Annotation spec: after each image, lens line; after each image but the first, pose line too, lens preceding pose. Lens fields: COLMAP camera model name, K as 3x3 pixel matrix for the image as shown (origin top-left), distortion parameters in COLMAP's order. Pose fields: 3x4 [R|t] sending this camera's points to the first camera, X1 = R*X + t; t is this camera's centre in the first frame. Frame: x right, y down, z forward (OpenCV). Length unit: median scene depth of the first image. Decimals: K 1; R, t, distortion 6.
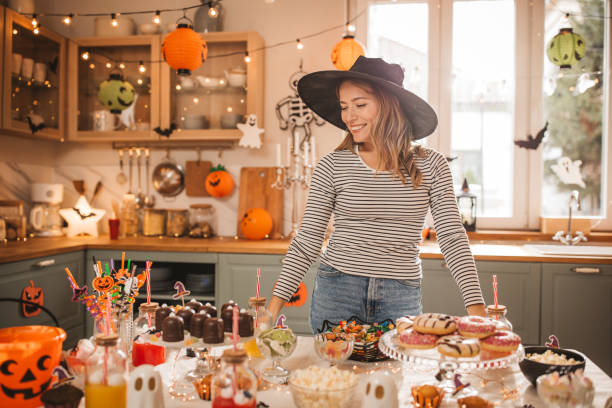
lens RADIAL K [[591.9, 0, 306.0], [0, 591.9, 204.0], [0, 0, 1]] dist [-0.005774, -0.008160]
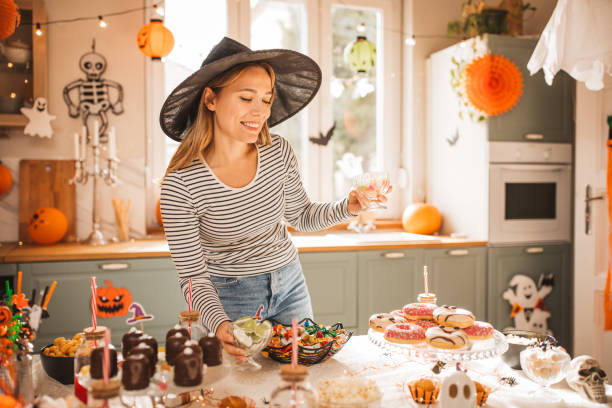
lens RADIAL K [[591.0, 0, 306.0], [0, 591.0, 204.0], [0, 0, 1]] dist [-0.007751, -0.013472]
pose [[0.881534, -0.023909, 0.471515, -0.154020], [0.018707, 0.999701, 0.015718, -0.004570], [-0.471750, -0.005035, 0.881718, 0.068959]]
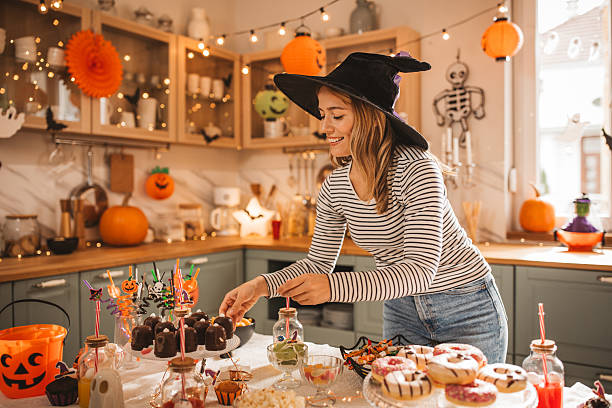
lens RADIAL K [[591.9, 0, 306.0], [0, 591.9, 204.0], [0, 0, 1]] dist [-0.005774, -0.008160]
pose [[0.907718, -0.008002, -0.419505, 0.166837], [0.012665, 0.999885, 0.008330, -0.011648], [0.419390, -0.012874, 0.907715, 0.051862]]
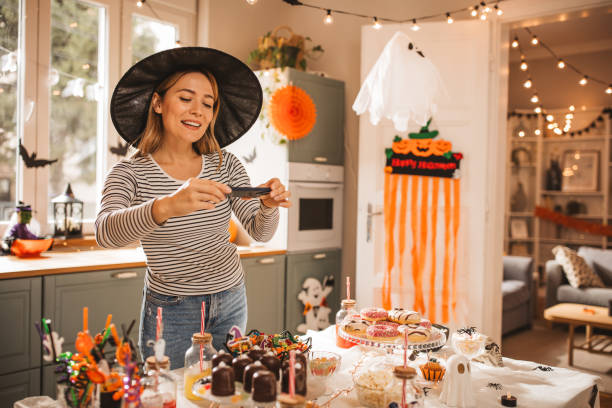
lens RADIAL K [[597.9, 0, 306.8], [0, 597.9, 203.0], [0, 0, 1]] dist [-0.007794, -0.006084]
pose [[0.513404, -0.012982, 0.858049, -0.361741], [-0.000428, 0.999882, 0.015384, -0.026017], [-0.858147, -0.008265, 0.513338, 0.175008]]
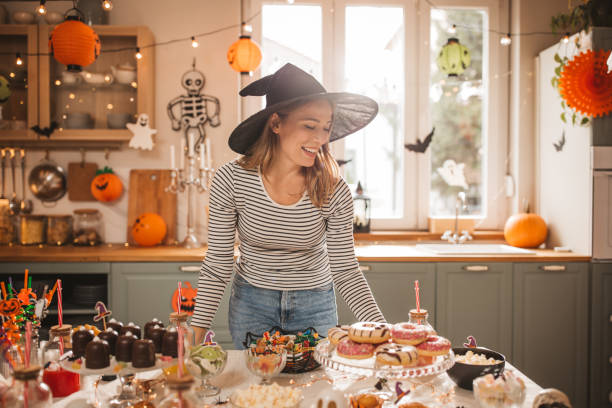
lens RADIAL K [[598.3, 0, 306.0], [0, 598.3, 205.0], [0, 0, 1]] dist [-0.006067, -0.011113]
pose [[0.977904, -0.011466, 0.208740, -0.036720], [0.010599, 0.999930, 0.005270, -0.008076], [-0.208786, -0.002941, 0.977957, 0.009878]]
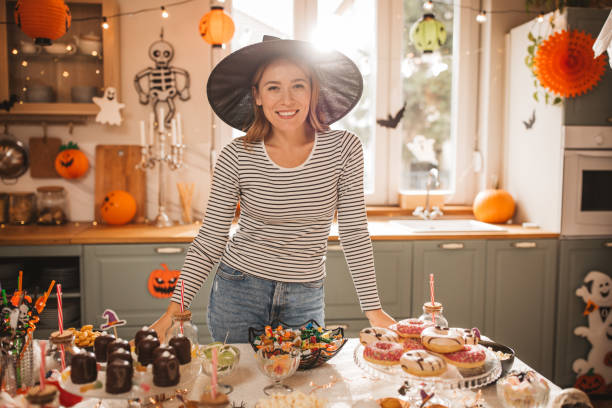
lens RADIAL K [[591.4, 0, 304.9], [0, 591.4, 206.1], [0, 0, 1]] dist [-0.009653, -0.002943]
pose [[0.956034, -0.029549, 0.291762, -0.073436], [0.009524, 0.997514, 0.069820, -0.029955], [-0.293100, -0.063972, 0.953939, 0.040462]]
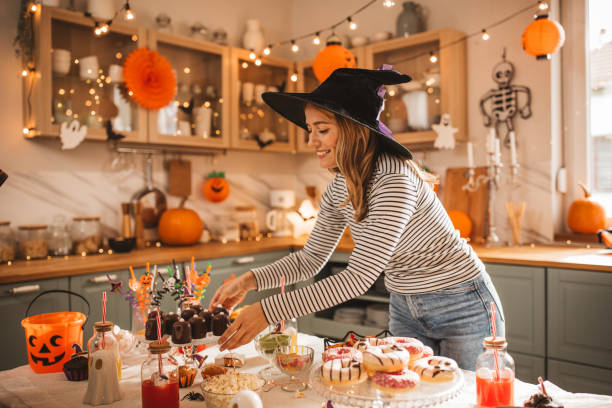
lens RADIAL K [[597.9, 0, 306.8], [0, 597.9, 203.0], [0, 0, 1]] dist [-0.007794, -0.006084]
pose [[0.828800, -0.014209, -0.559365, 0.259615], [0.018878, 0.999818, 0.002574, -0.012217], [0.559227, -0.012693, 0.828917, 0.056991]]
